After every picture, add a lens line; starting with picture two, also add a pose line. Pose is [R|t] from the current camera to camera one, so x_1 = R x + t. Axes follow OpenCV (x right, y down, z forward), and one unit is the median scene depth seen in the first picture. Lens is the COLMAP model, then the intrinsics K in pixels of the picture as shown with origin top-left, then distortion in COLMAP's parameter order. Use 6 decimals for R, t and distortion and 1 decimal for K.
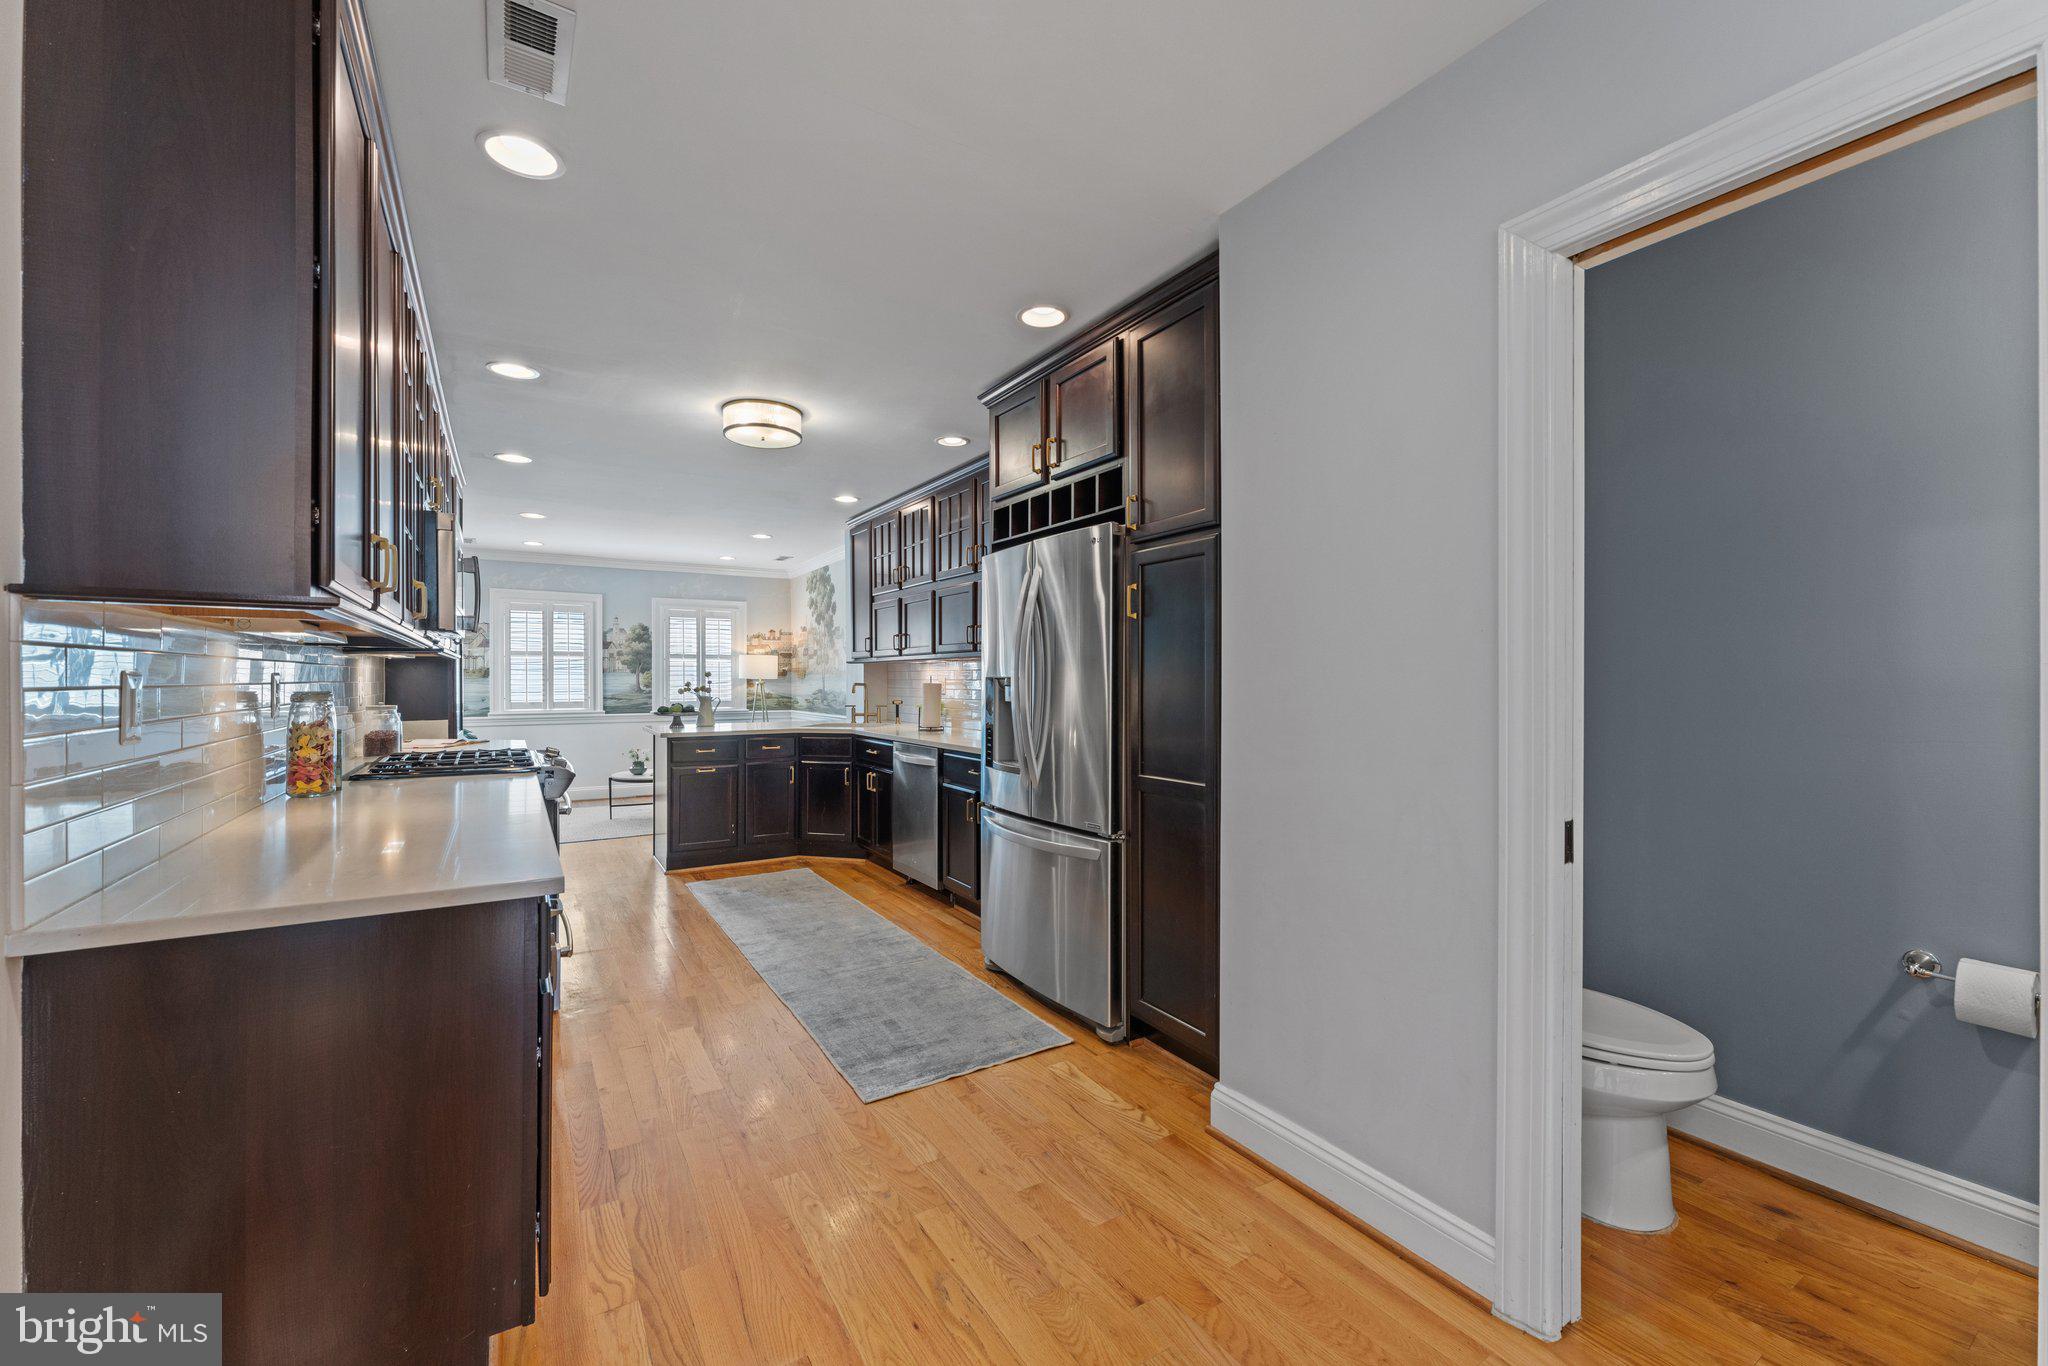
lens RADIAL K [[823.5, 0, 1031.2], [0, 823.5, 679.8], [0, 0, 1]] dist [0.000788, -0.000394]
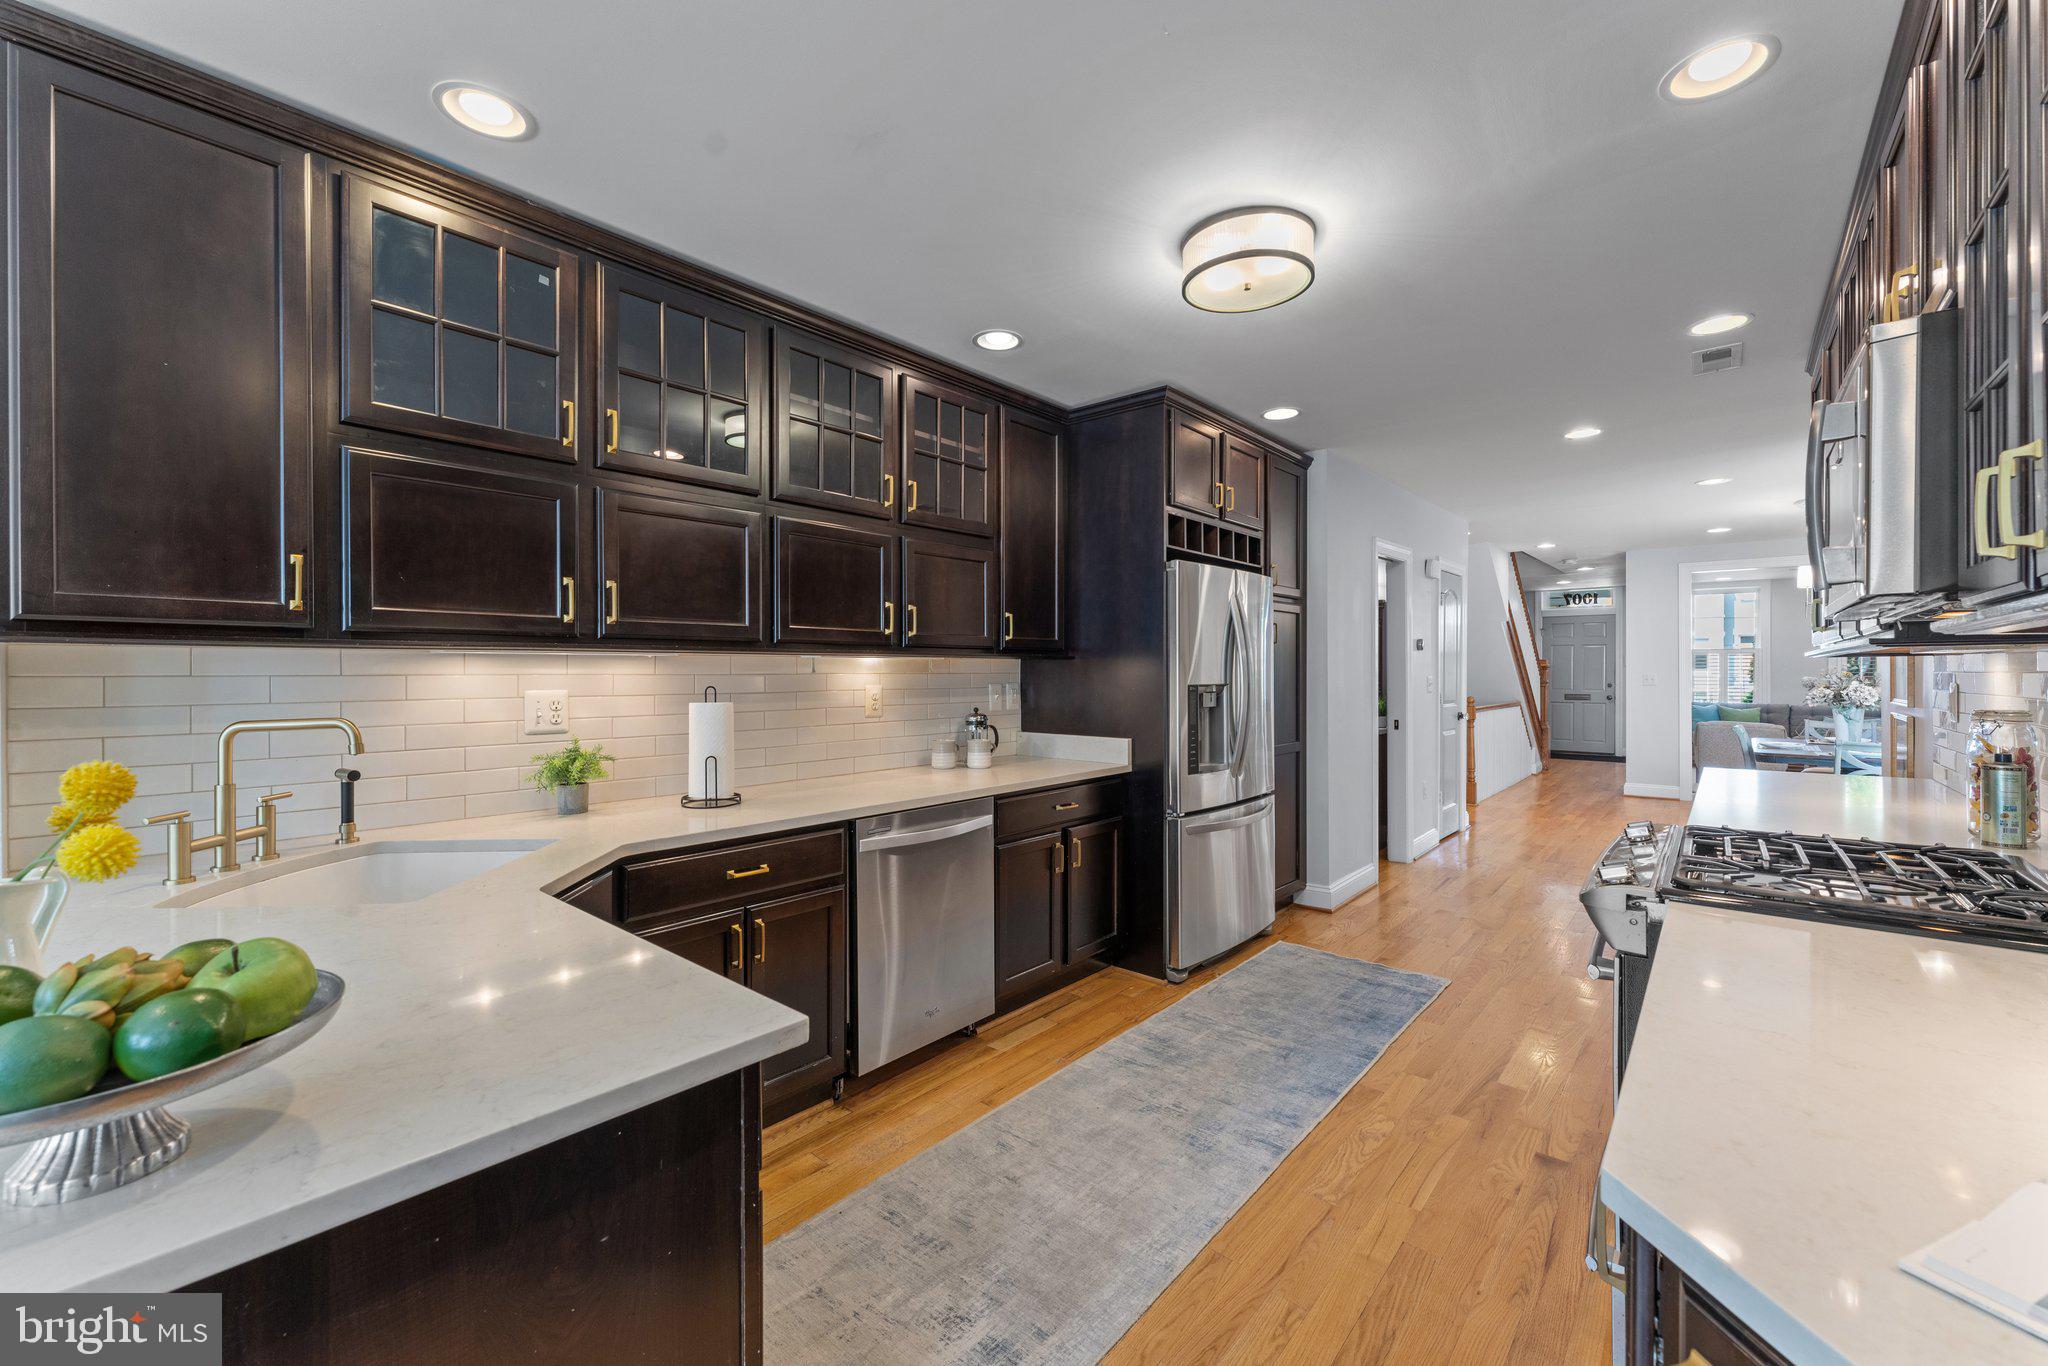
lens RADIAL K [[823.5, 0, 1012.5], [0, 823.5, 682.1], [0, 0, 1]] dist [0.000788, -0.000394]
pose [[-0.282825, -0.008587, 0.959133, -0.780020], [0.006181, 0.999923, 0.010775, -0.014863], [-0.959152, 0.008976, -0.282750, 1.228203]]
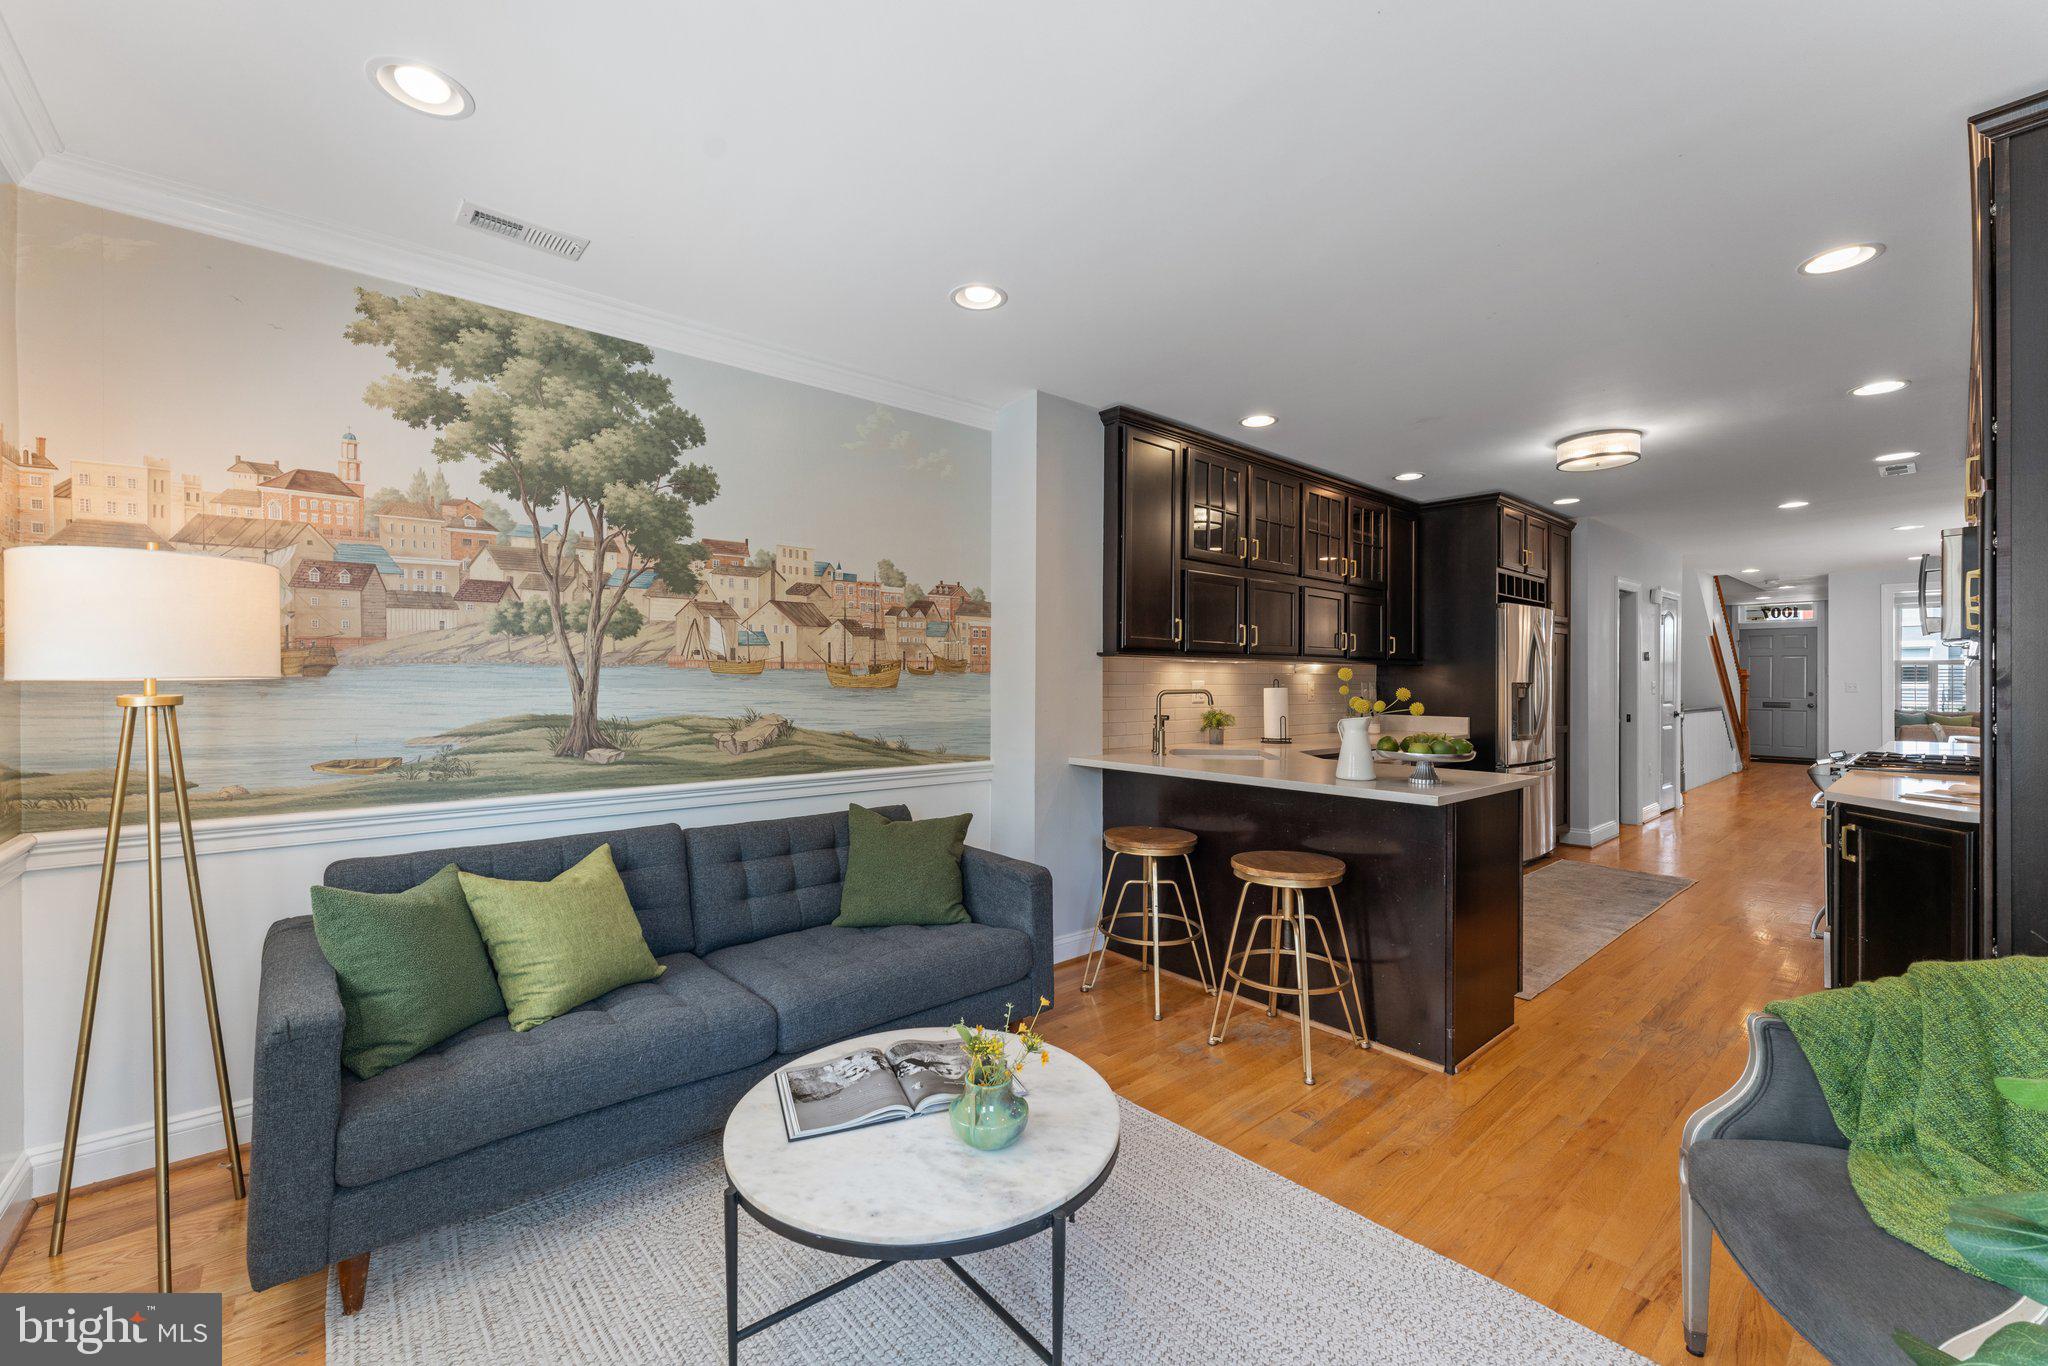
lens RADIAL K [[823.5, 0, 1013.8], [0, 823.5, 683.5], [0, 0, 1]] dist [0.000788, -0.000394]
pose [[-0.146950, -0.001990, 0.989142, -1.186375], [-0.000747, 0.999998, 0.001900, -0.002907], [-0.989144, -0.000460, -0.146951, 1.771612]]
